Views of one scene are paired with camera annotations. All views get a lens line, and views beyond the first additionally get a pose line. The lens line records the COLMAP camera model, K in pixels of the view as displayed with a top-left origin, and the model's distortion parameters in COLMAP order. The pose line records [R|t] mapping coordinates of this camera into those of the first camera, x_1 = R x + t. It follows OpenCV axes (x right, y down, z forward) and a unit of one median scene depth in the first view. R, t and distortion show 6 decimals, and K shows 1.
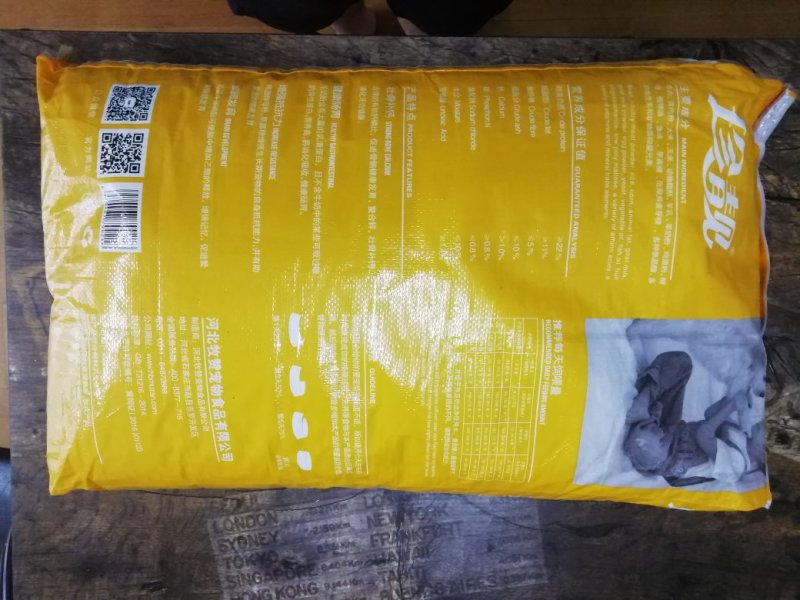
lens RADIAL K [[601.1, 0, 400.0], [0, 601.1, 300.0], [0, 0, 1]] dist [0.010372, -0.003647]
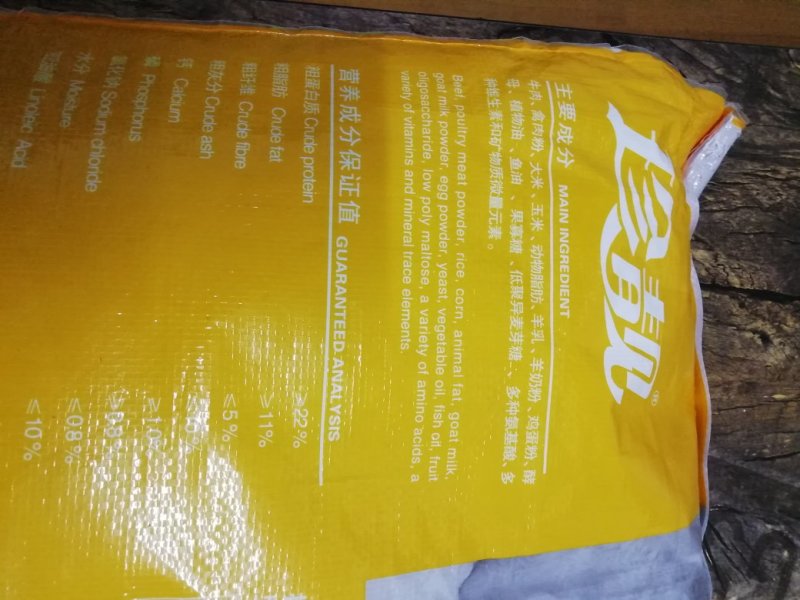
lens RADIAL K [[601.1, 0, 400.0], [0, 601.1, 300.0], [0, 0, 1]] dist [0.010372, -0.003647]
pose [[0.988990, 0.012452, 0.147460, 0.264607], [-0.002559, 0.997744, -0.067091, -0.140008], [-0.147963, 0.065975, 0.986790, 0.534659]]
